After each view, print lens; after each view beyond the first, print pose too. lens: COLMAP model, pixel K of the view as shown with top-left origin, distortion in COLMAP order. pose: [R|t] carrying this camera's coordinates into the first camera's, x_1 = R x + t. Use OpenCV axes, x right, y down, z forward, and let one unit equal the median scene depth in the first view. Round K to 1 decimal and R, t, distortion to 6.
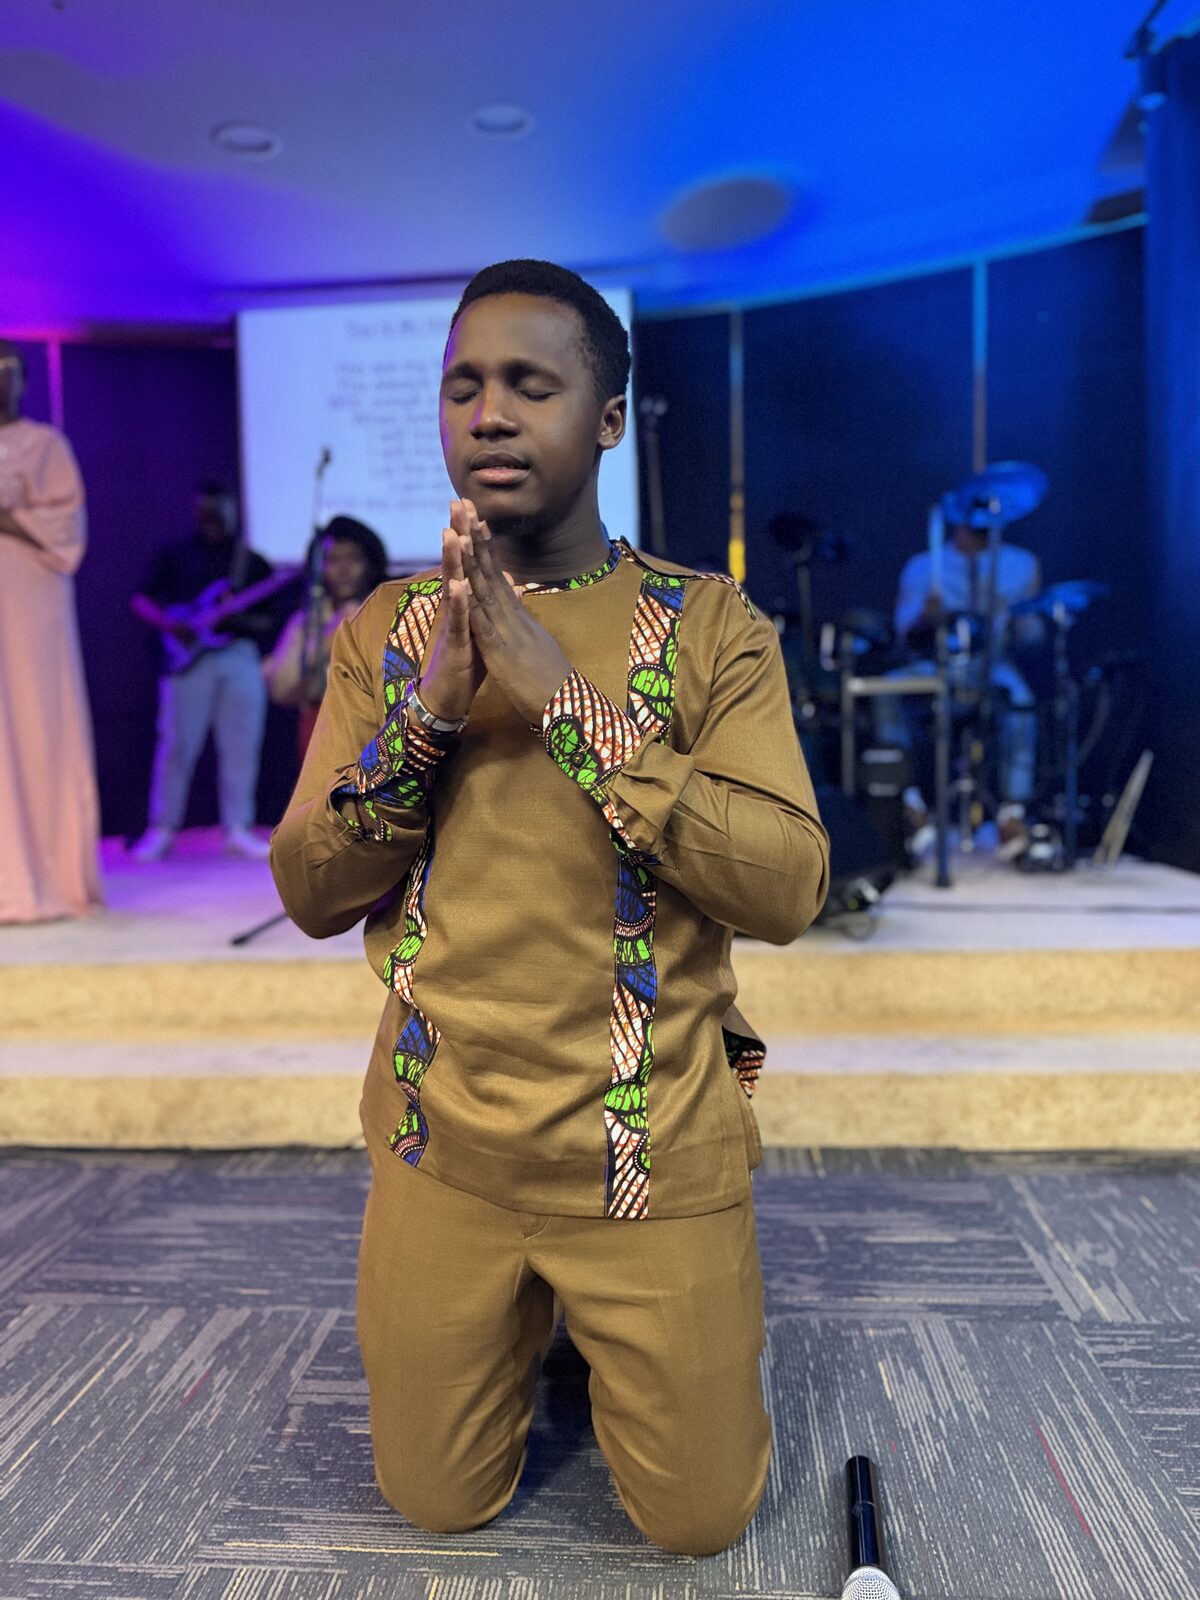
lens RADIAL K [[1116.8, 0, 602.0], [0, 1116.8, 818.3], [0, 0, 1]] dist [0.035506, -0.046710]
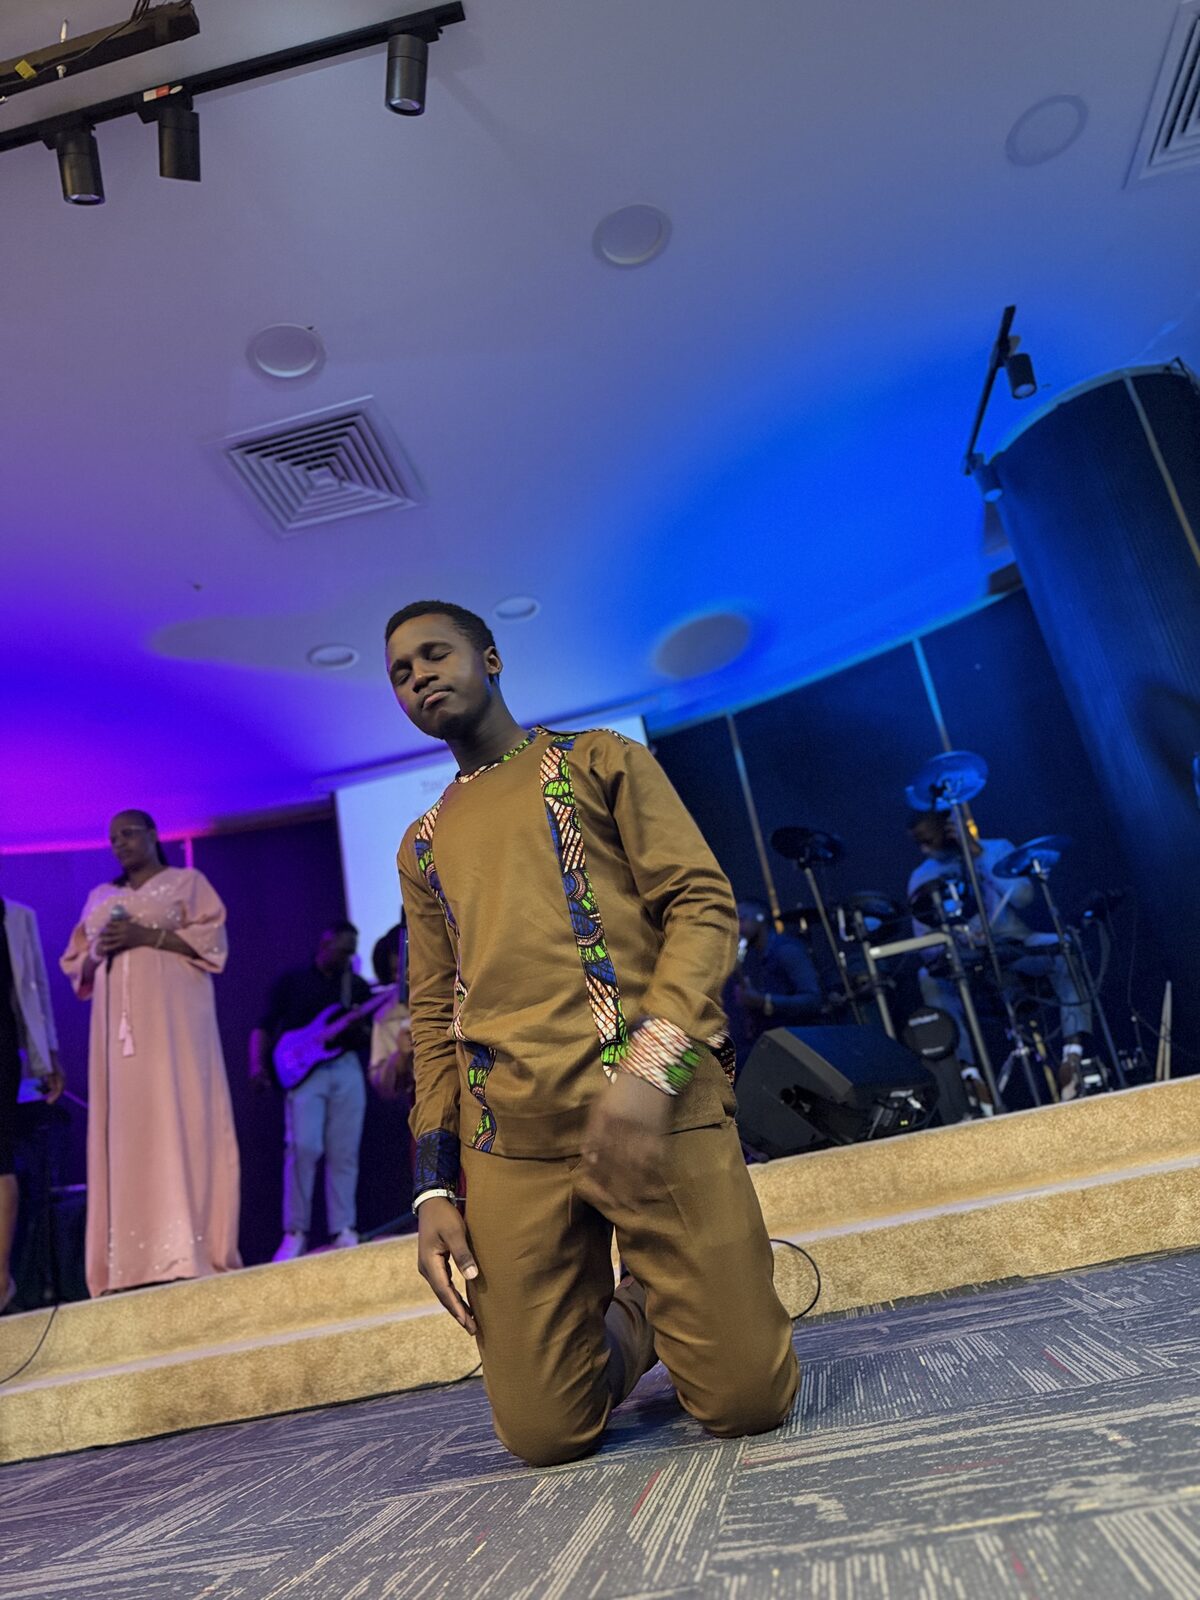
lens RADIAL K [[1116.8, 0, 612.5], [0, 1116.8, 829.6], [0, 0, 1]] dist [0.035506, -0.046710]
pose [[0.982105, -0.182886, -0.044980, 0.057740], [0.152075, 0.910956, -0.383448, 0.254804], [0.111102, 0.369745, 0.922467, -0.207166]]
